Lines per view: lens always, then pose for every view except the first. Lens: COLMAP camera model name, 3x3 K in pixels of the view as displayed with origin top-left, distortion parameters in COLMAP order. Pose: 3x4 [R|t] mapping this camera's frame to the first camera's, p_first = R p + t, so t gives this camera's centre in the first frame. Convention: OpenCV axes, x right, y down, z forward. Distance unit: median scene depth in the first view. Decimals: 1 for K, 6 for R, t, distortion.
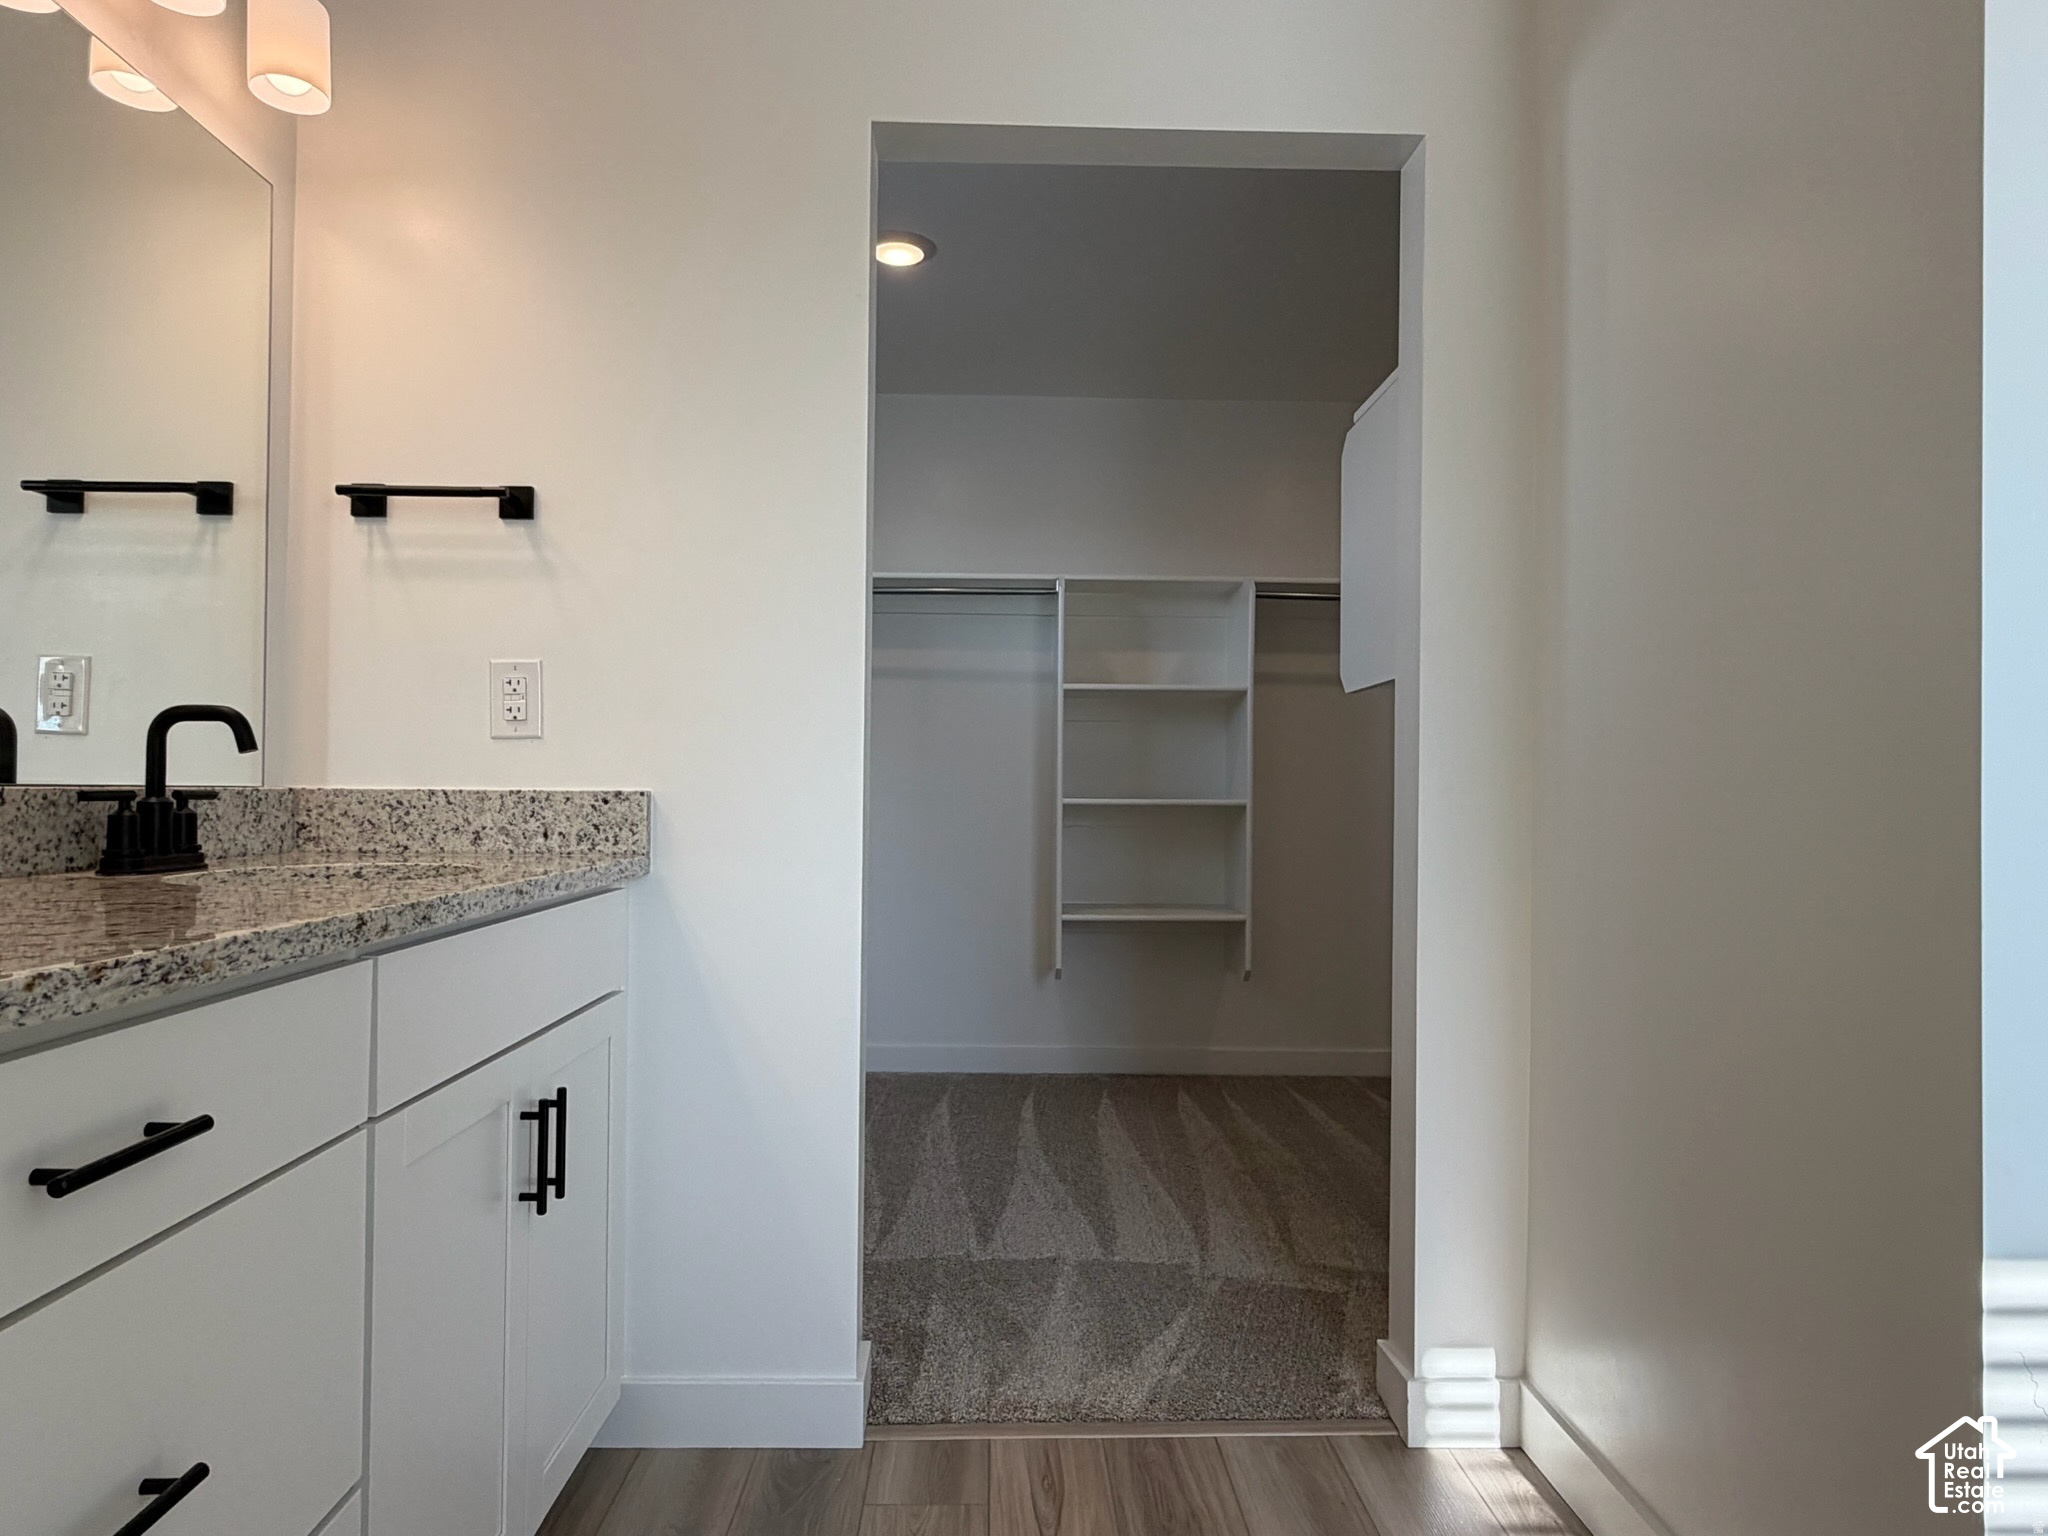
lens RADIAL K [[1209.6, 0, 1023.6], [0, 1209.6, 764.5], [0, 0, 1]] dist [-0.009282, -0.001541]
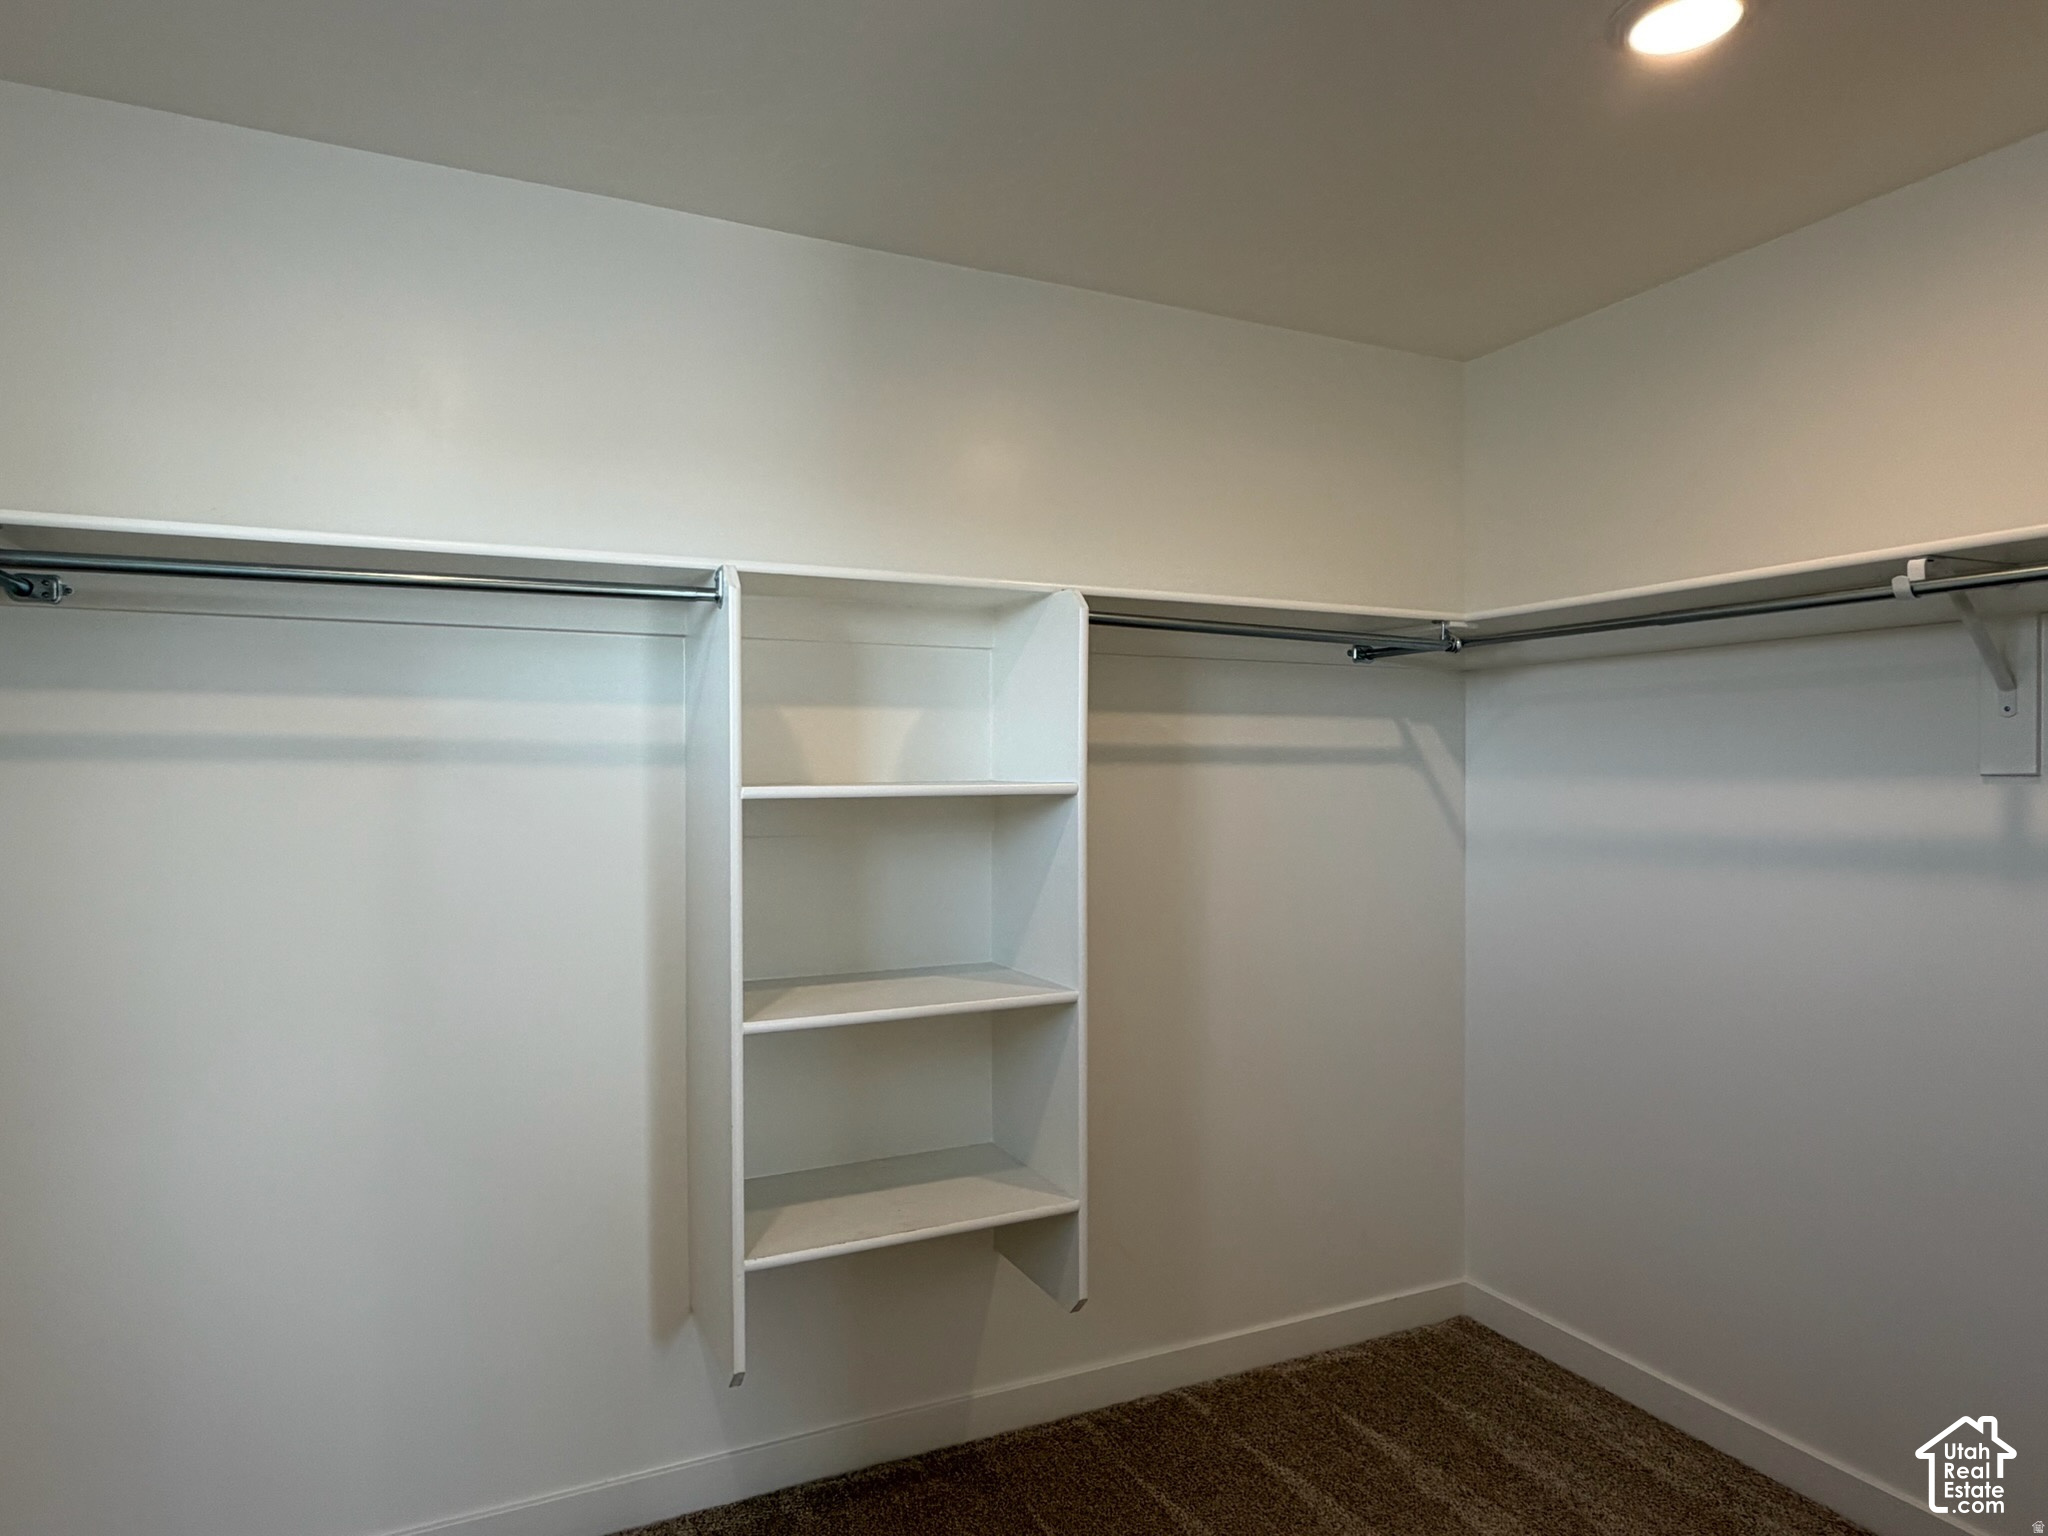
lens RADIAL K [[1209.6, 0, 1017.9], [0, 1209.6, 770.5], [0, 0, 1]] dist [-0.009282, -0.001541]
pose [[0.912246, -0.012216, 0.409462, -0.063304], [0.010075, 0.999922, 0.007386, -0.074310], [-0.409520, -0.002612, 0.912297, 0.504435]]
